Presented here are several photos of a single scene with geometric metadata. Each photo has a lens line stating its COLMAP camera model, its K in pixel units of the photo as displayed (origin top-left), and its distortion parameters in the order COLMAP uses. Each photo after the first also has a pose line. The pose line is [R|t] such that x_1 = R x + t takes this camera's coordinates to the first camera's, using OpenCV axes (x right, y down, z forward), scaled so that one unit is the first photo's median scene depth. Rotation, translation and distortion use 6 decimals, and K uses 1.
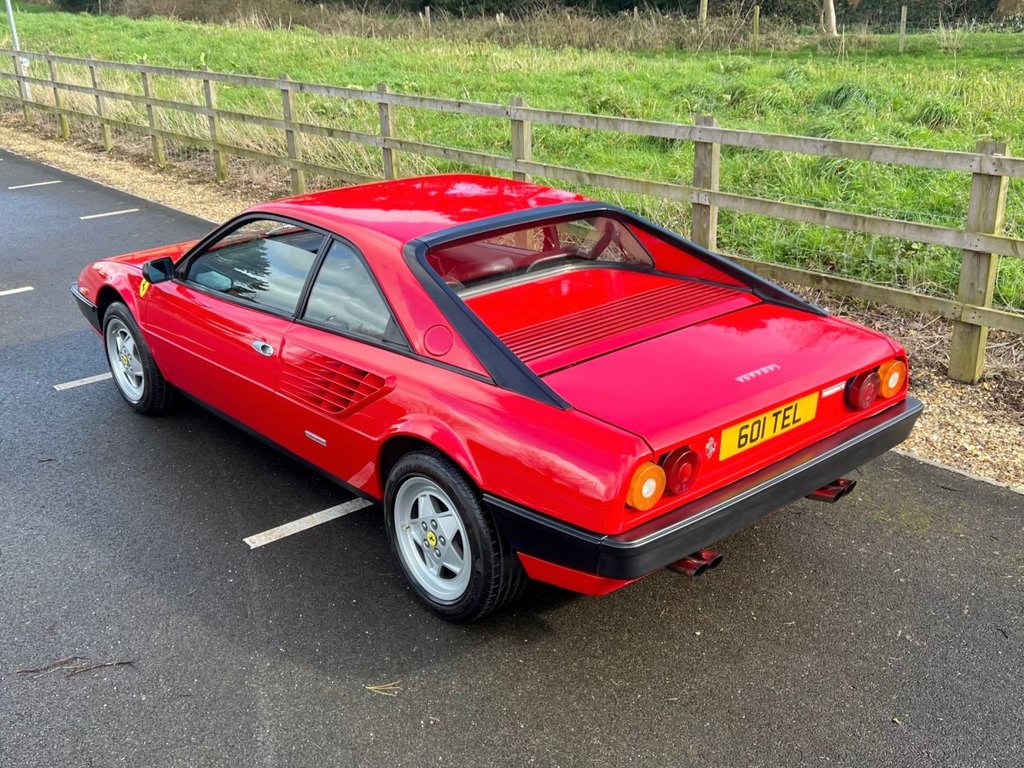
lens RADIAL K [[1056.6, 0, 480.6], [0, 1056.6, 385.1], [0, 0, 1]] dist [0.010908, -0.004231]
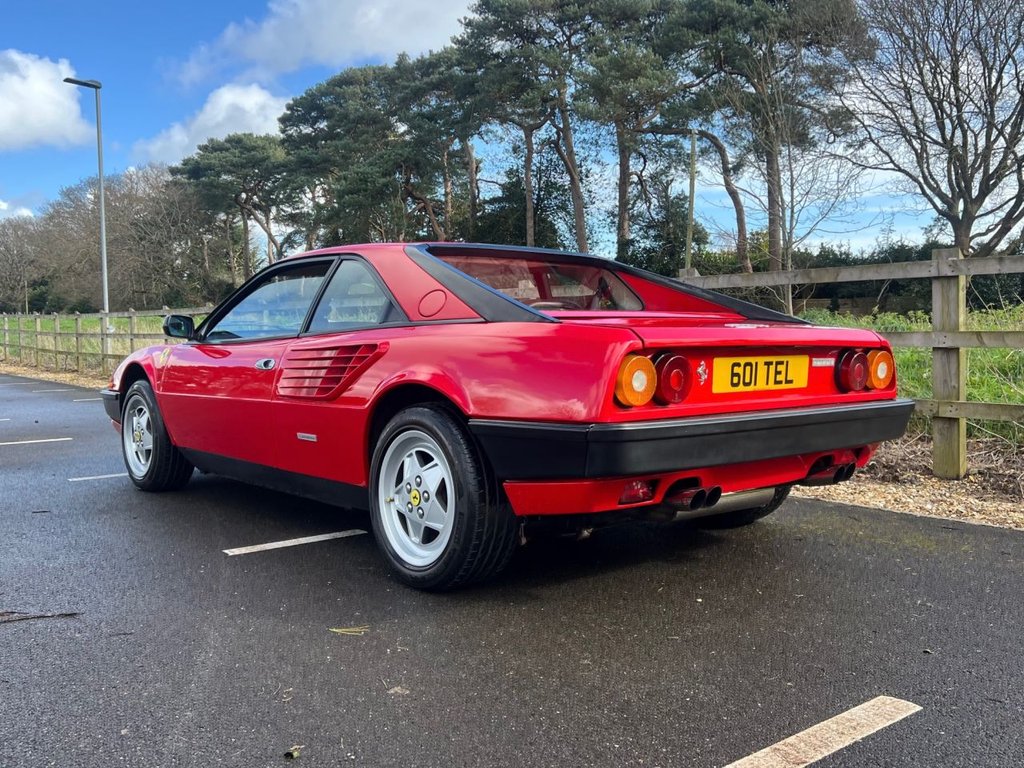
lens RADIAL K [[920.1, 0, 510.1], [0, 920.1, 417.7], [0, 0, 1]] dist [0.014523, -0.013085]
pose [[0.999670, 0.025552, 0.002809, 0.034926], [-0.023139, 0.942057, -0.334654, 0.352037], [-0.011197, 0.334479, 0.942337, 0.195164]]
